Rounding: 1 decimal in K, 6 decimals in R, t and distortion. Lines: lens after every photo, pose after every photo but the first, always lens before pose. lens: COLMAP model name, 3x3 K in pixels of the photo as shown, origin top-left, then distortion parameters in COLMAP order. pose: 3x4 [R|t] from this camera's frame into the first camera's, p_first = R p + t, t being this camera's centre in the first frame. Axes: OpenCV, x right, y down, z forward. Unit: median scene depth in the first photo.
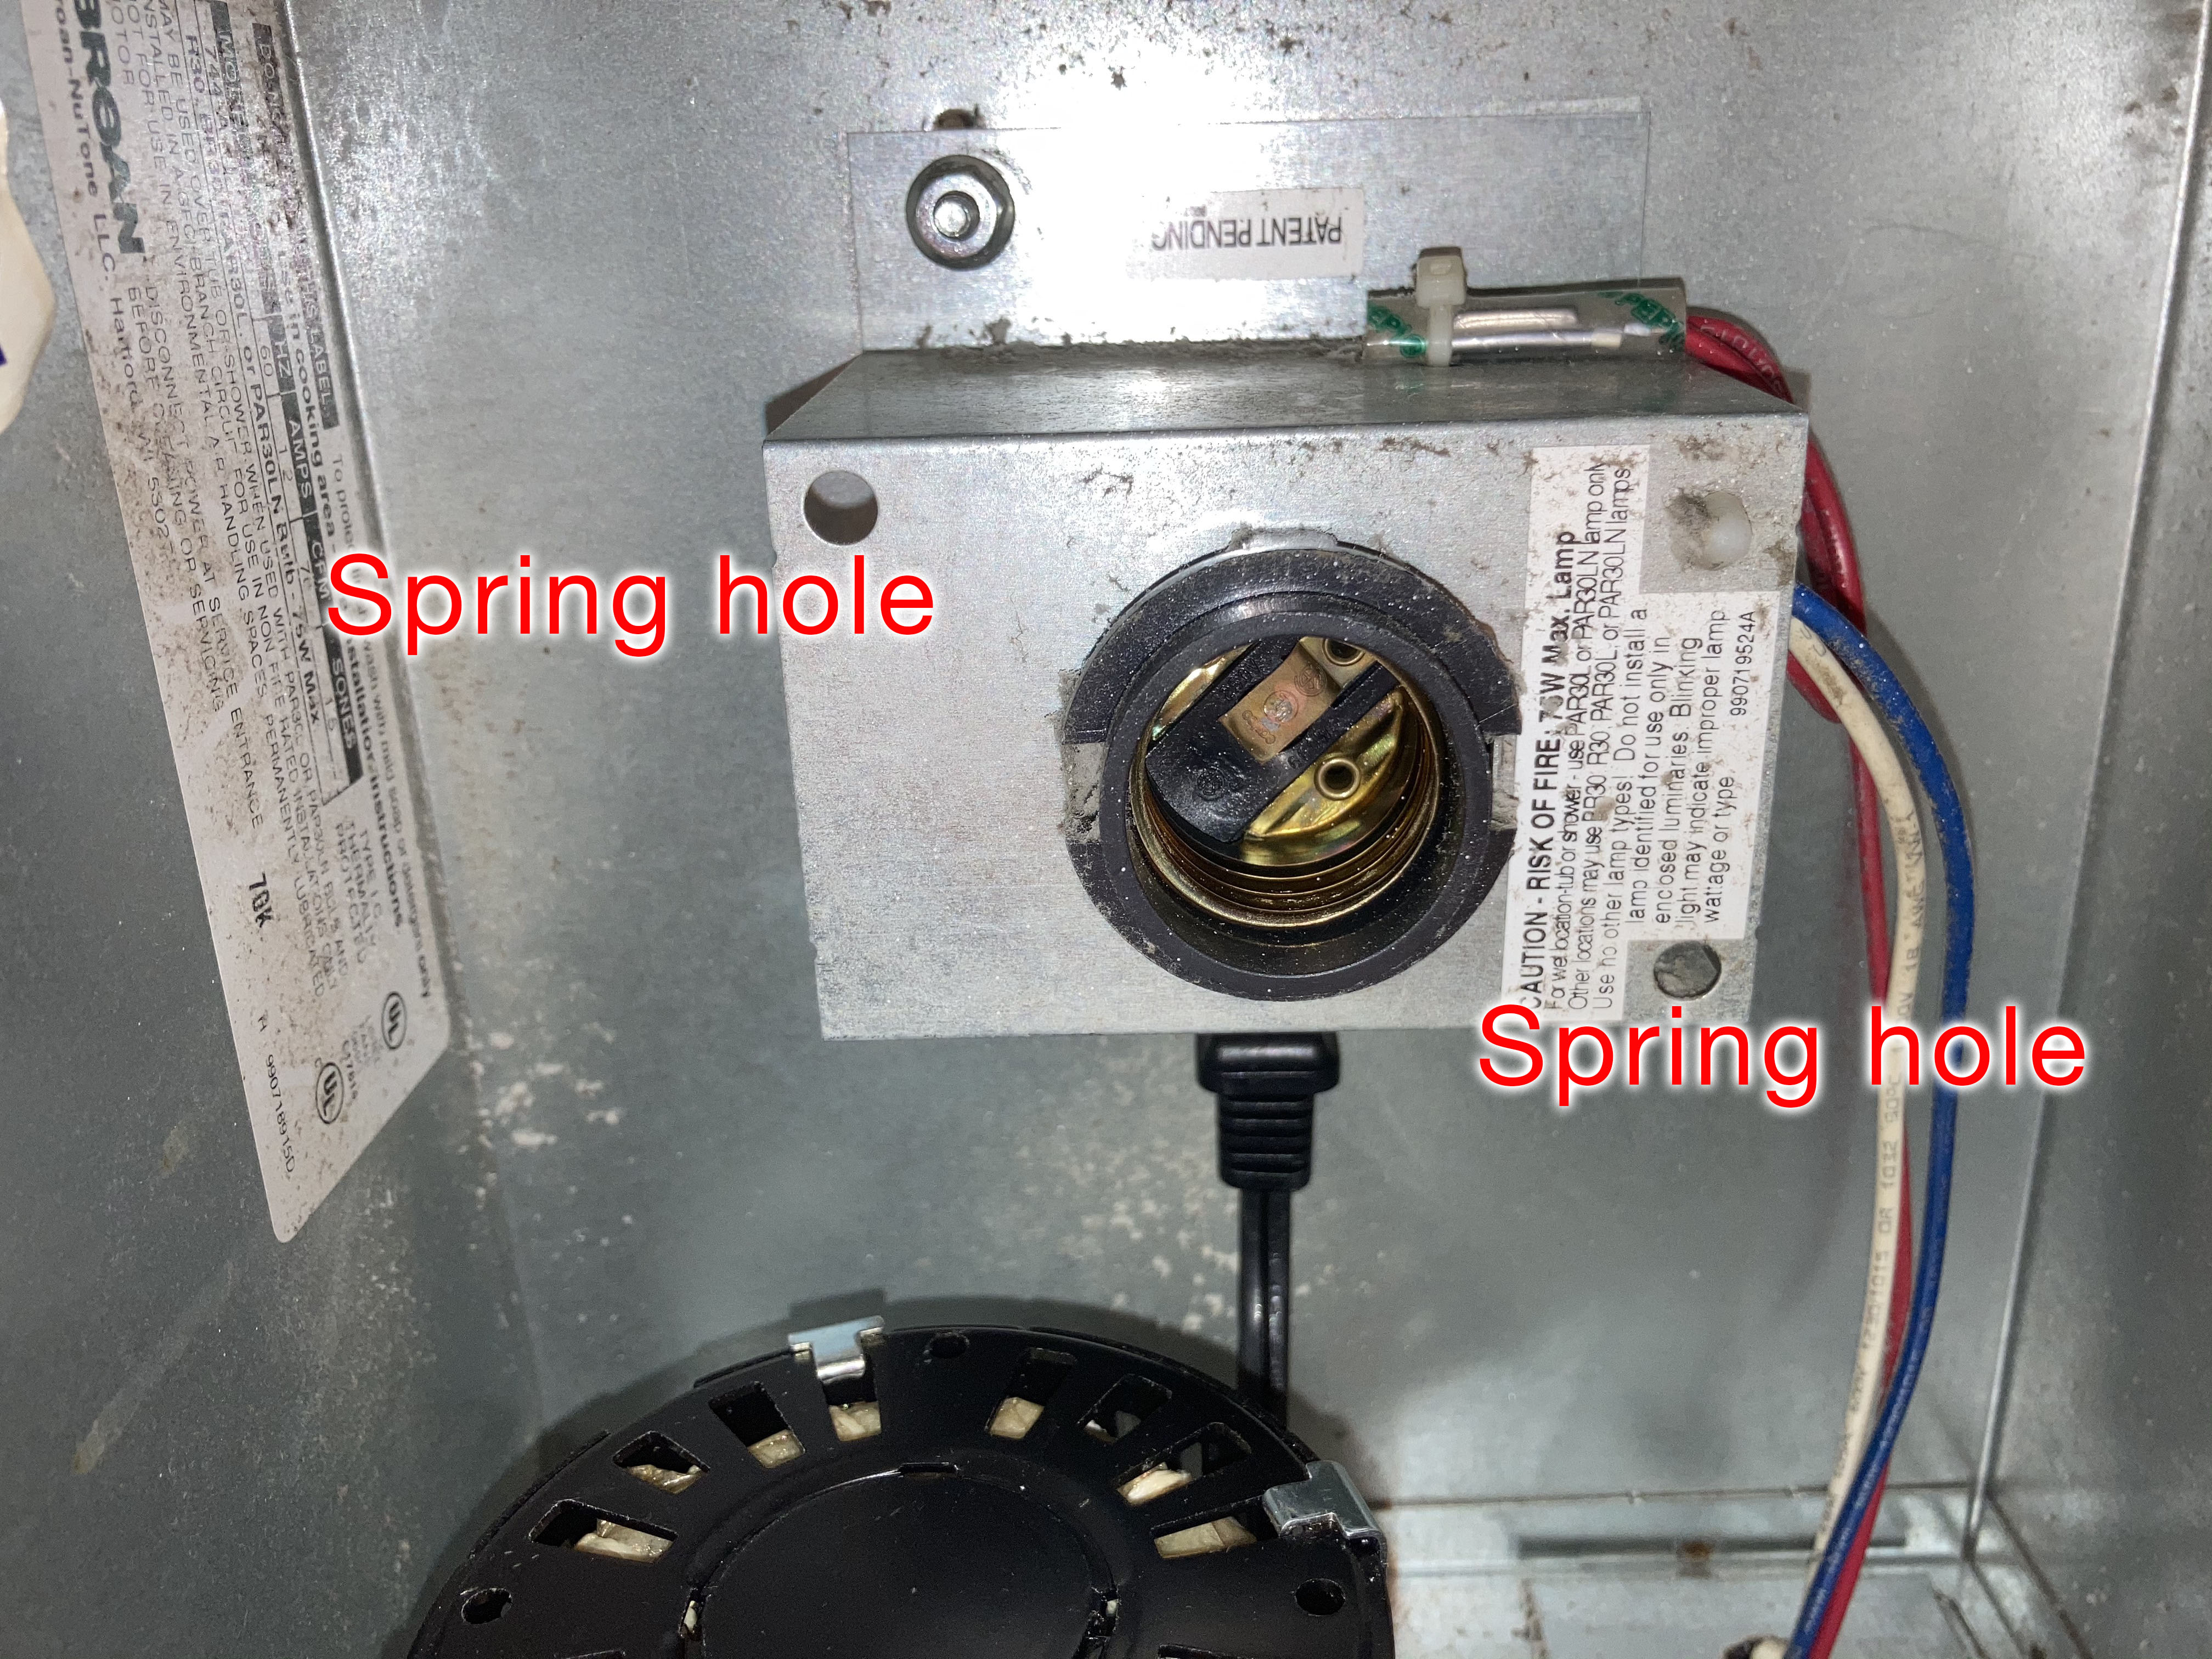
lens RADIAL K [[1856.1, 0, 1106.0], [0, 1856.1, 829.5], [0, 0, 1]] dist [-0.003324, -0.005554]
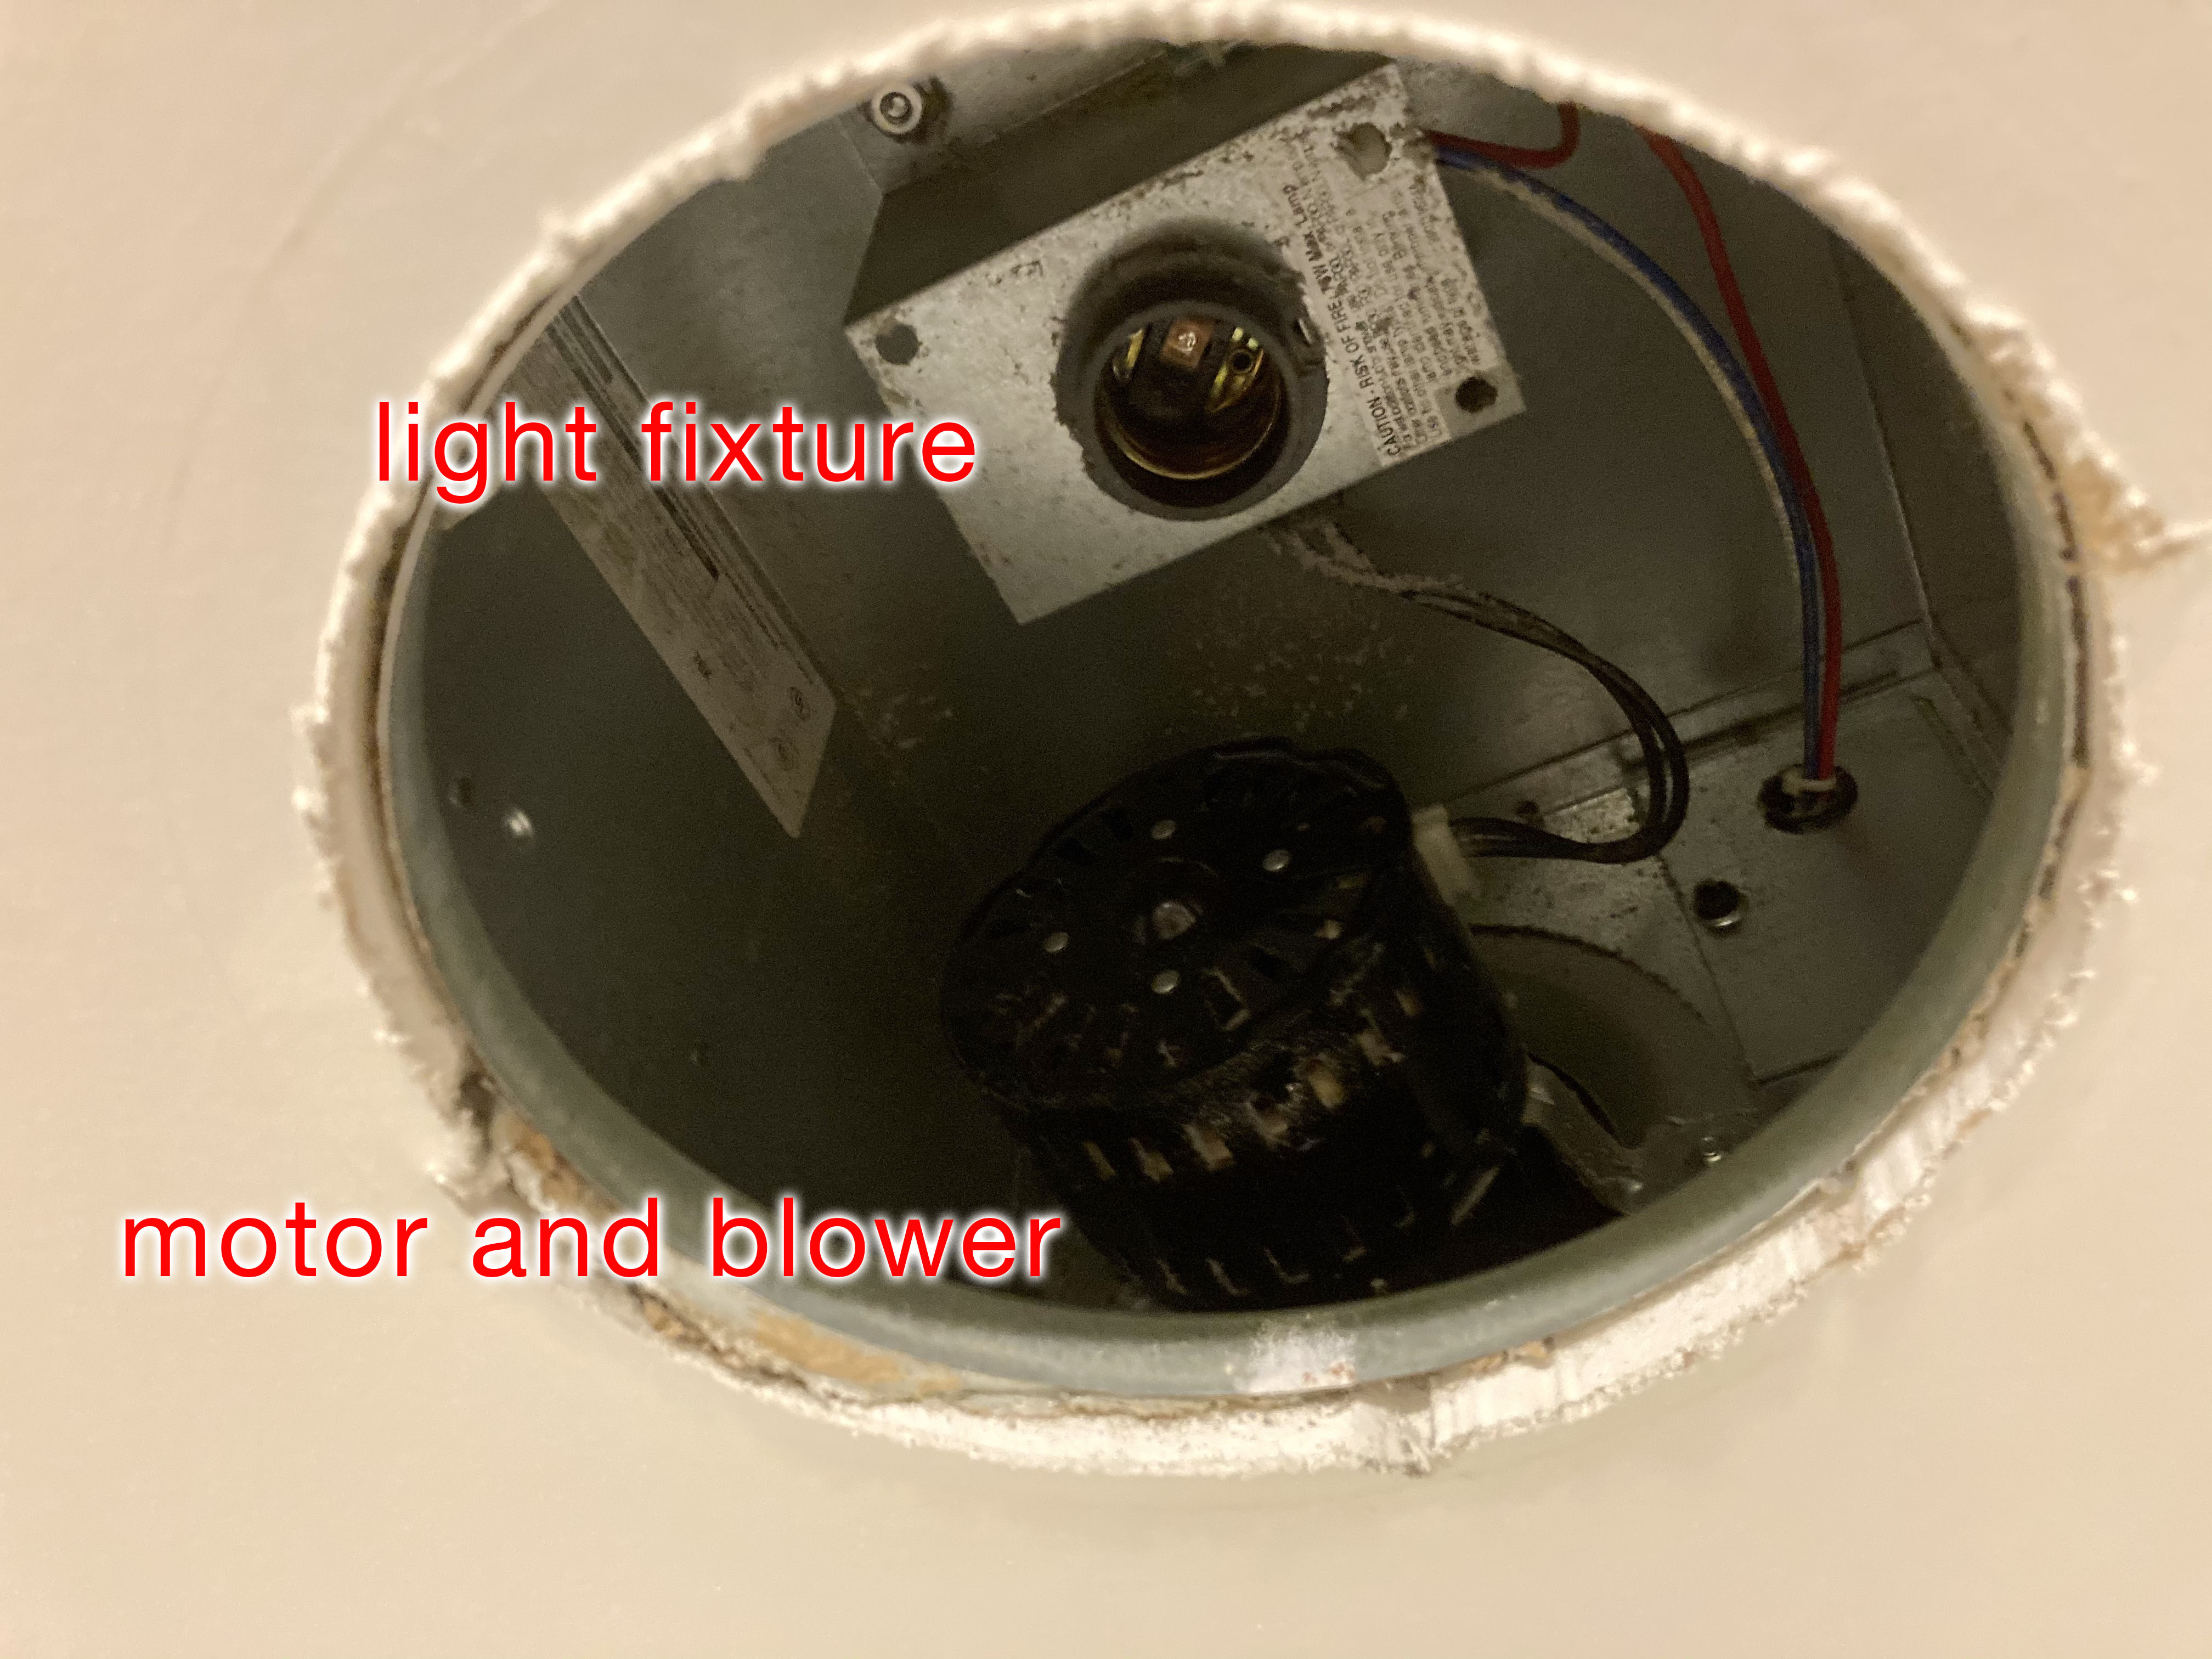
lens RADIAL K [[1856.1, 0, 1106.0], [0, 1856.1, 829.5], [0, 0, 1]] dist [-0.003324, -0.005554]
pose [[0.912170, -0.334763, -0.236389, 0.281317], [0.384600, 0.898481, 0.211693, -0.053081], [0.141524, -0.284015, 0.948318, -0.722143]]
